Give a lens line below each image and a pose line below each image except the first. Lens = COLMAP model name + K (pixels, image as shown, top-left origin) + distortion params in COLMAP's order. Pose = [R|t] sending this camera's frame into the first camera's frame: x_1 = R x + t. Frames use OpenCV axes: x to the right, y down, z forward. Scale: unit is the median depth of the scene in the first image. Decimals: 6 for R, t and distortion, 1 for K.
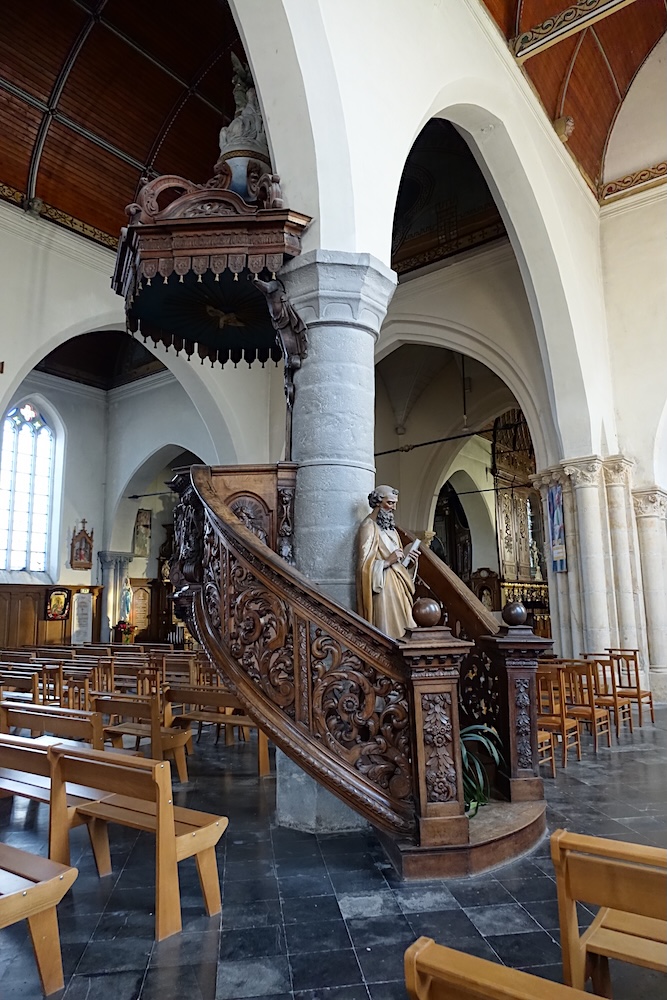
lens RADIAL K [[691.7, 0, 334.3], [0, 691.7, 501.7], [0, 0, 1]] dist [-0.004478, -0.004005]
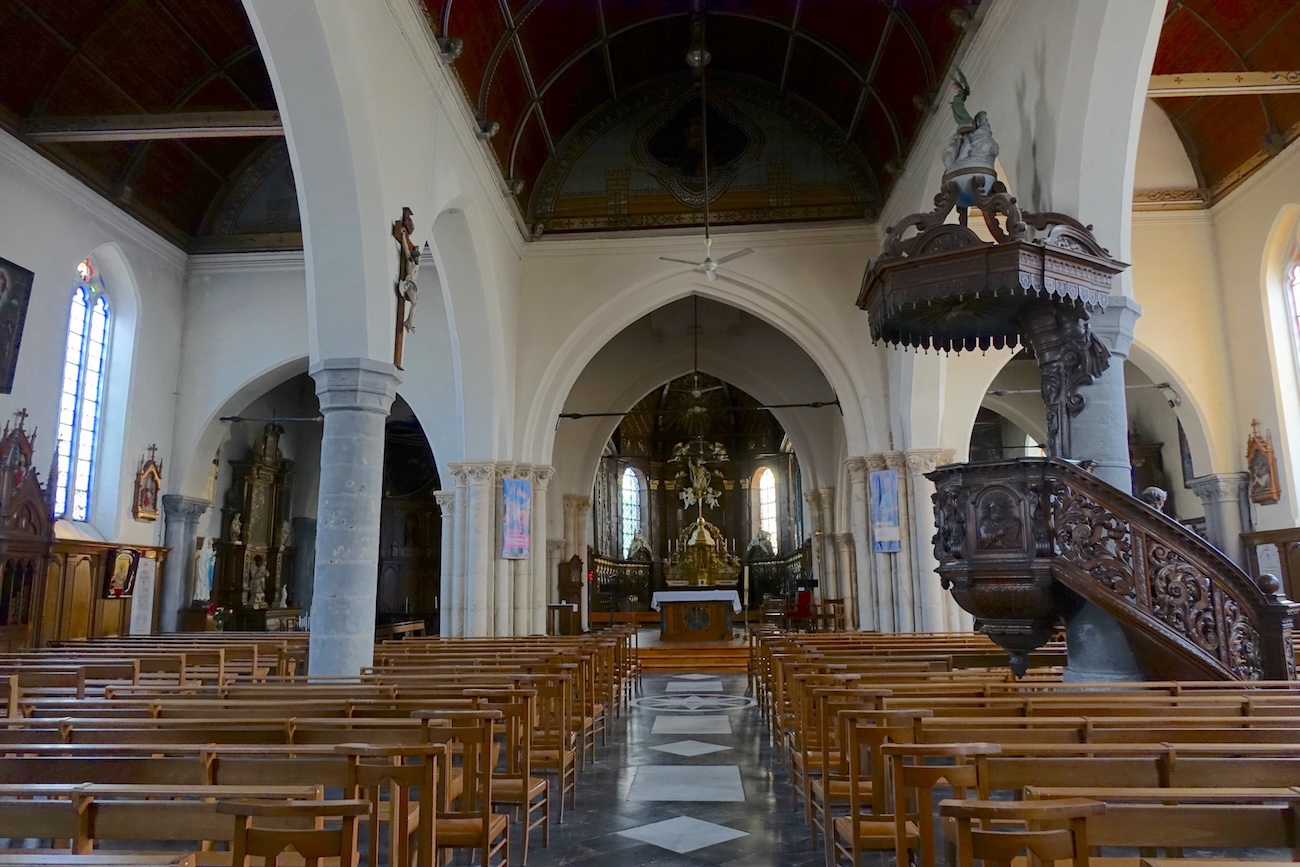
lens RADIAL K [[899.3, 0, 645.4], [0, 899.3, 431.8], [0, 0, 1]] dist [-0.004478, -0.004005]
pose [[0.828386, 0.106241, 0.549990, -0.454108], [-0.094315, 0.994286, -0.050009, 0.012352], [-0.552160, -0.010446, 0.833673, 0.035067]]
